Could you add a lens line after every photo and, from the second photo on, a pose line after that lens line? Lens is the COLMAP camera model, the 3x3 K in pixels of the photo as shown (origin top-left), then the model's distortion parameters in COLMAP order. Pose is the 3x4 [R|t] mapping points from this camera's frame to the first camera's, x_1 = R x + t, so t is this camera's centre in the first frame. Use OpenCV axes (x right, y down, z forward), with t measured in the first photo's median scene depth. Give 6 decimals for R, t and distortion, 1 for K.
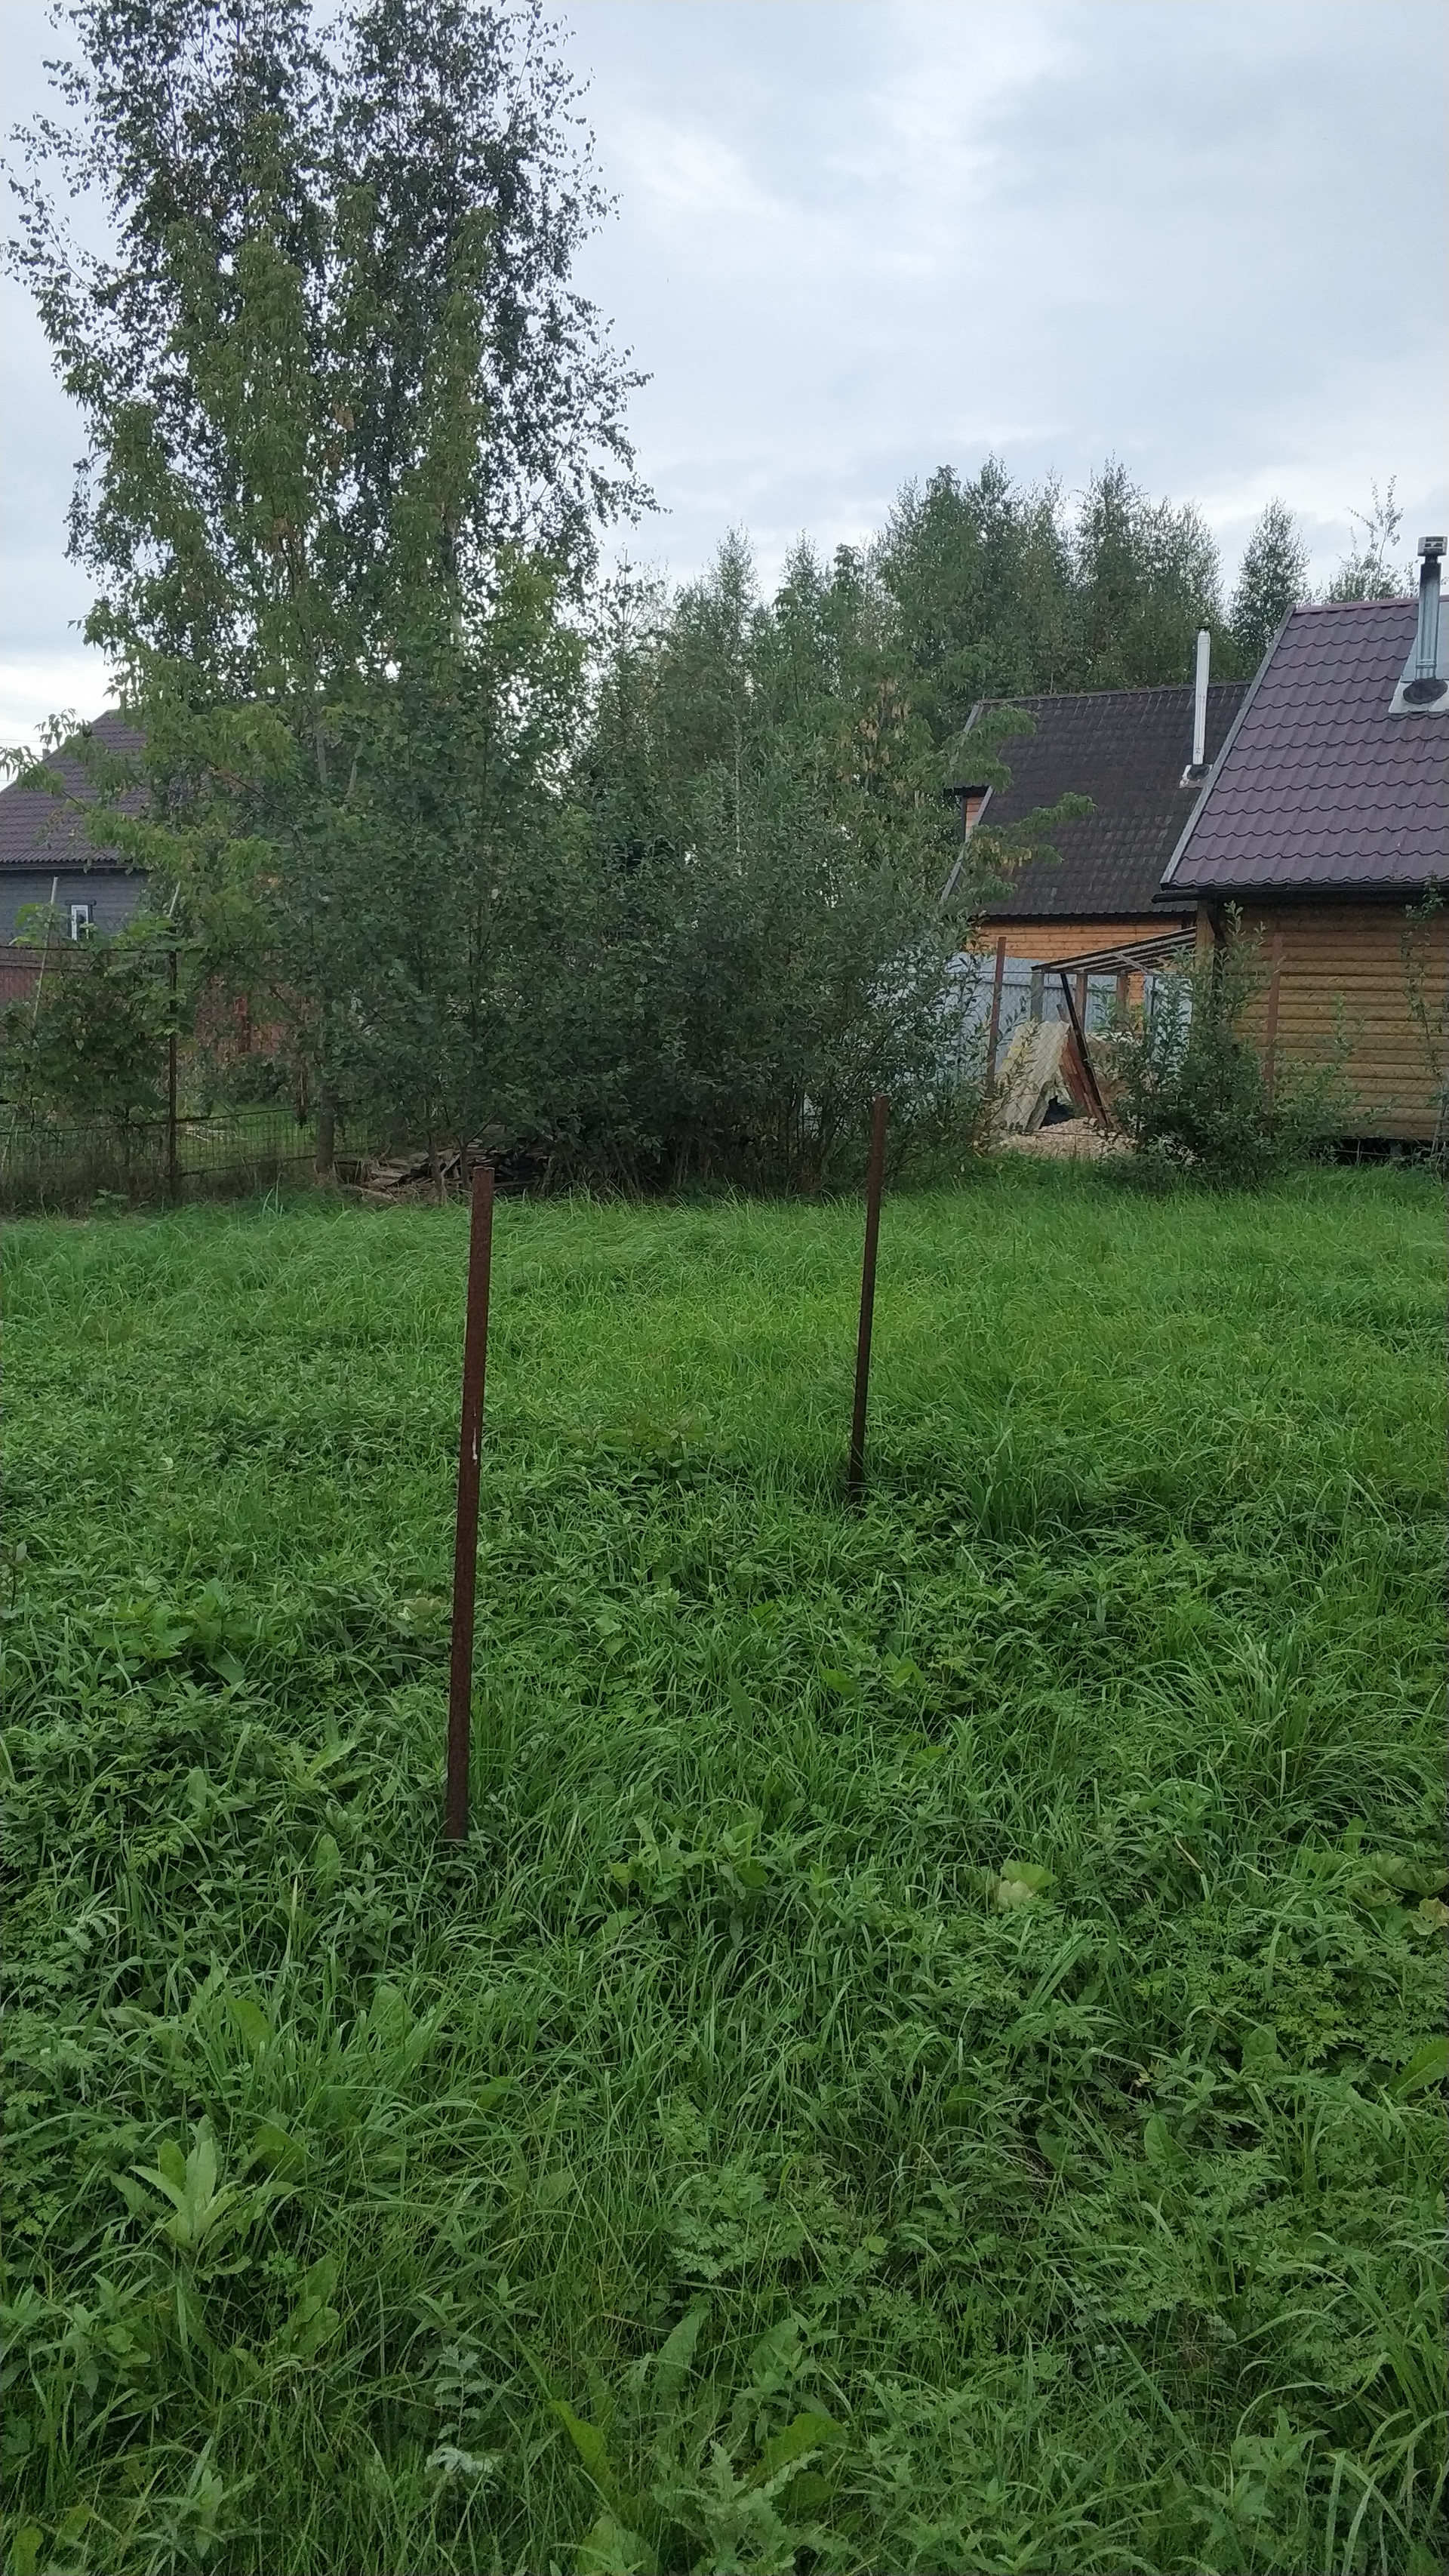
lens RADIAL K [[2078.7, 0, 603.6], [0, 2078.7, 1292.9], [0, 0, 1]] dist [0.000719, -0.002704]
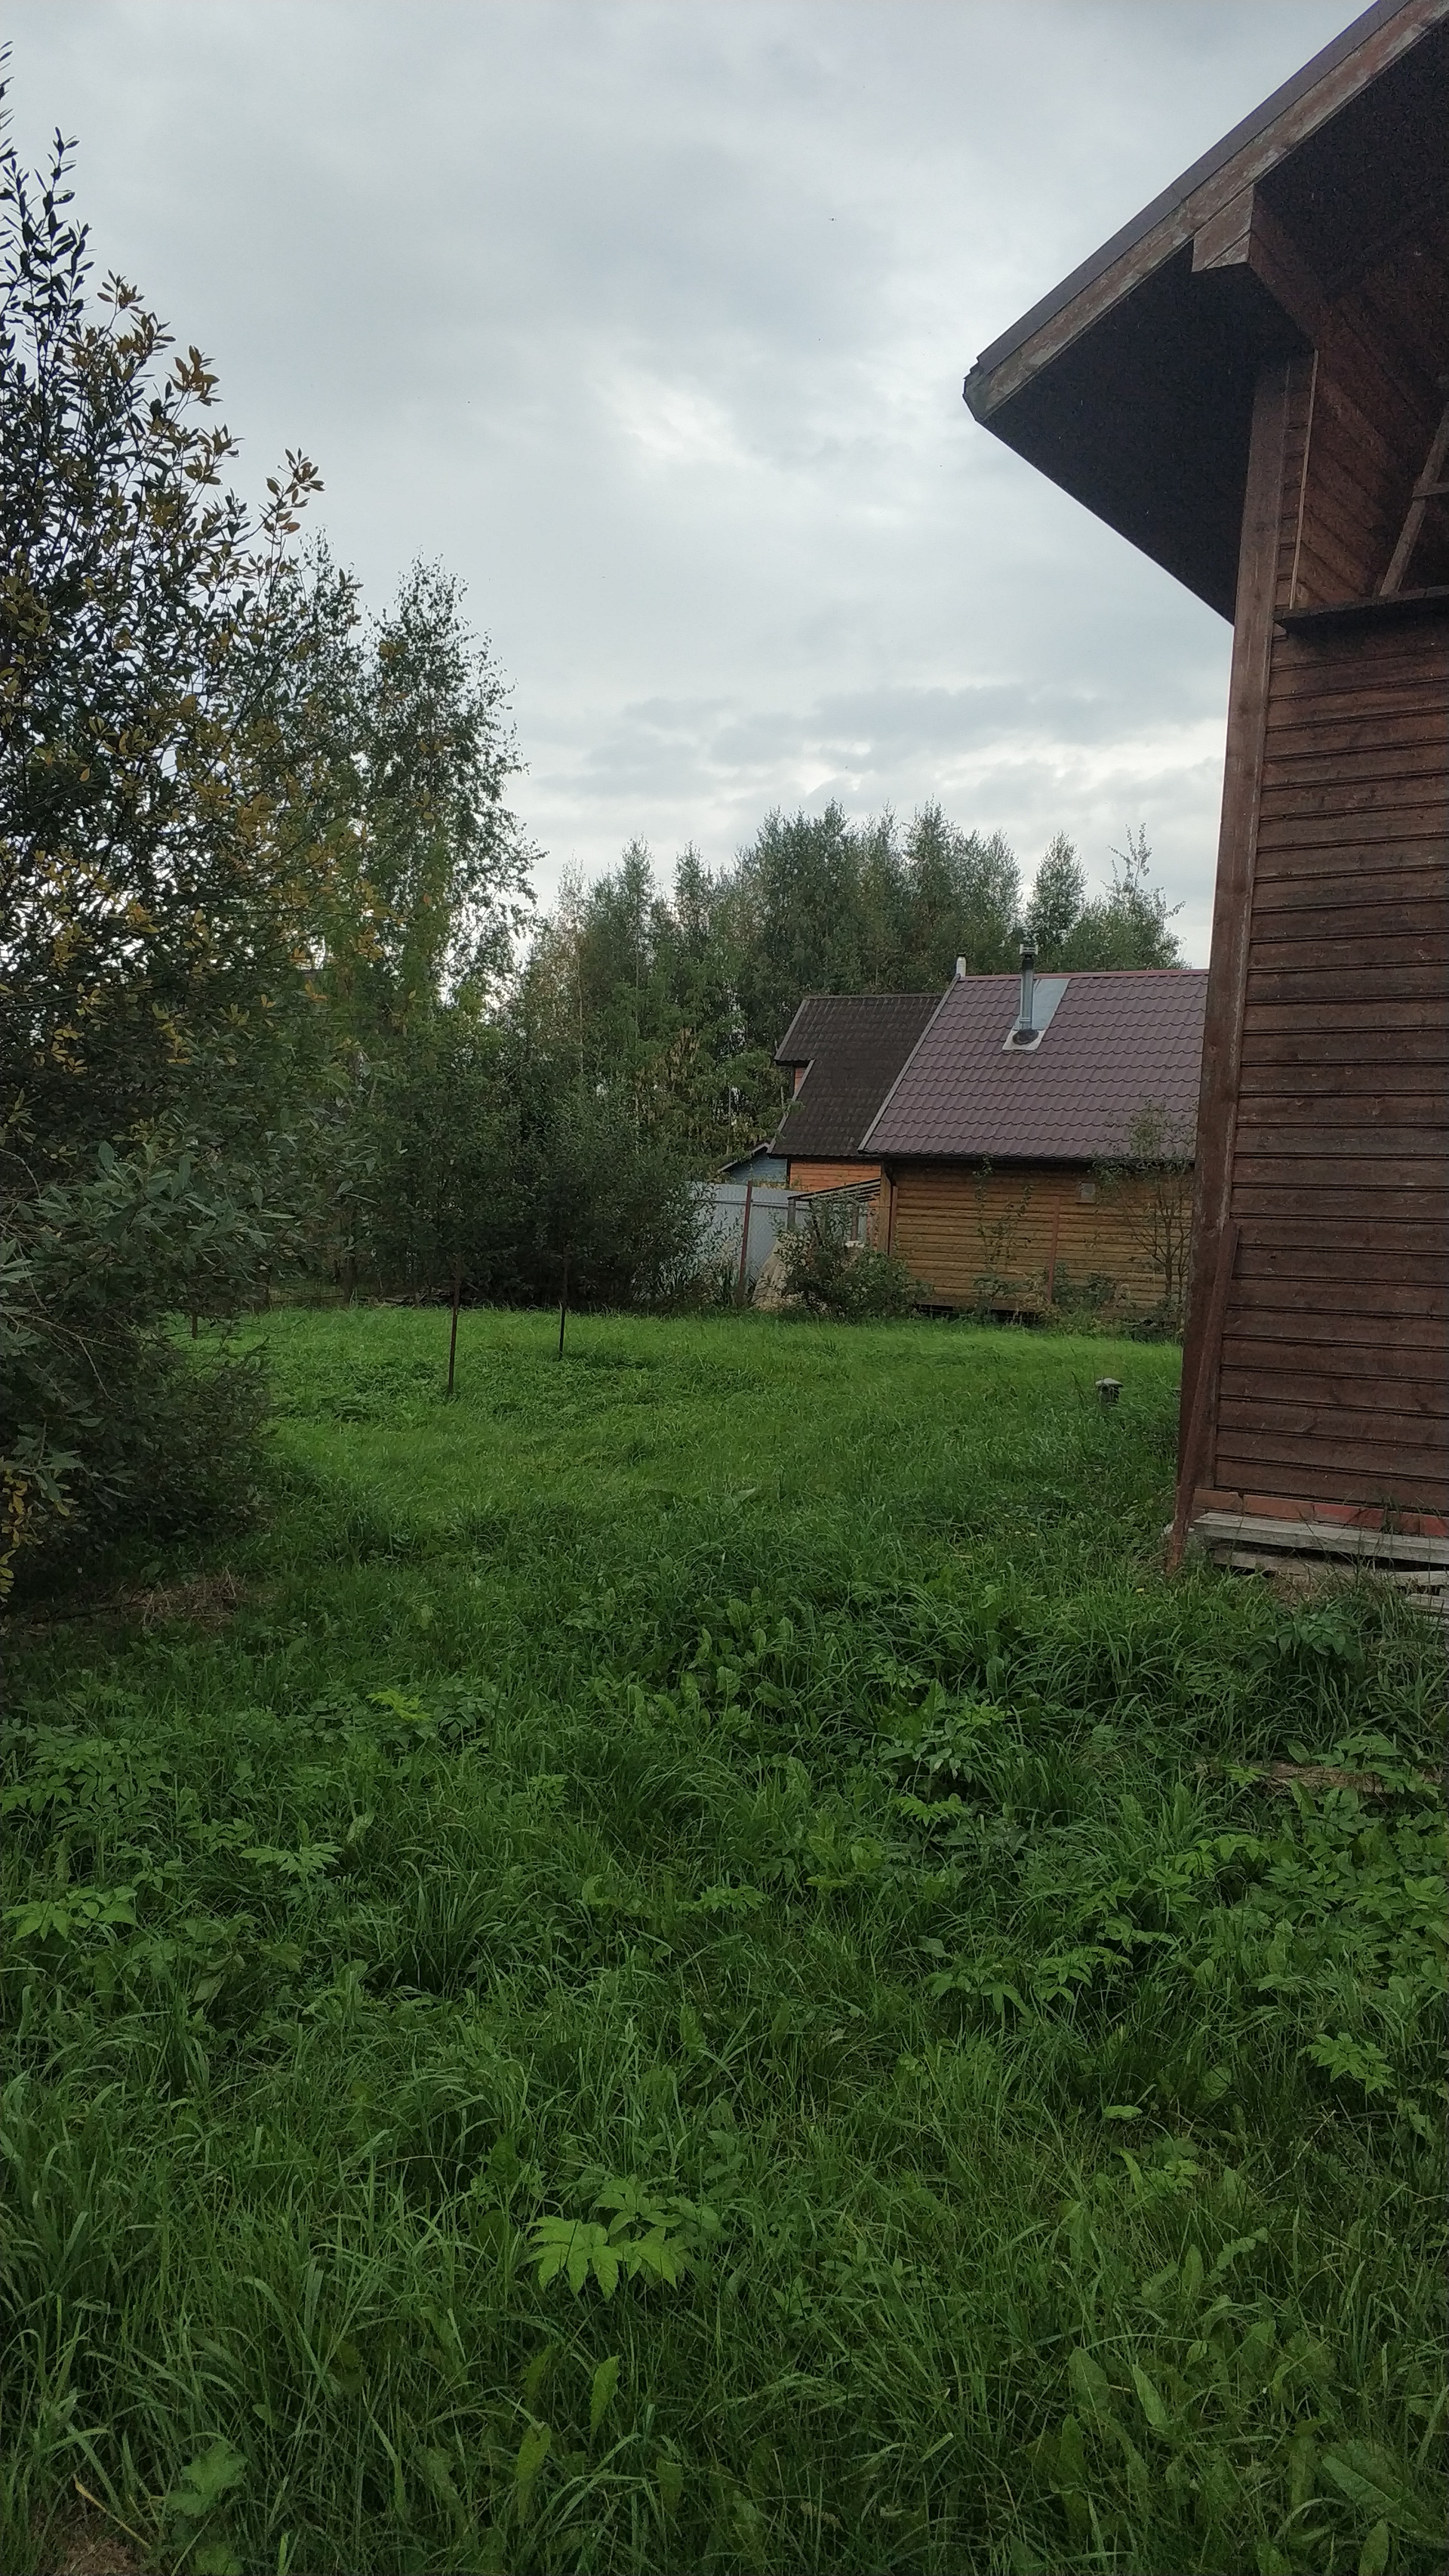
lens RADIAL K [[2043.7, 0, 741.7], [0, 2043.7, 1276.2], [0, 0, 1]] dist [0.165718, -0.339027]
pose [[0.994586, 0.024875, 0.100897, 0.017588], [-0.014115, 0.994267, -0.105988, 0.078242], [-0.102955, 0.103990, 0.989235, -0.606296]]
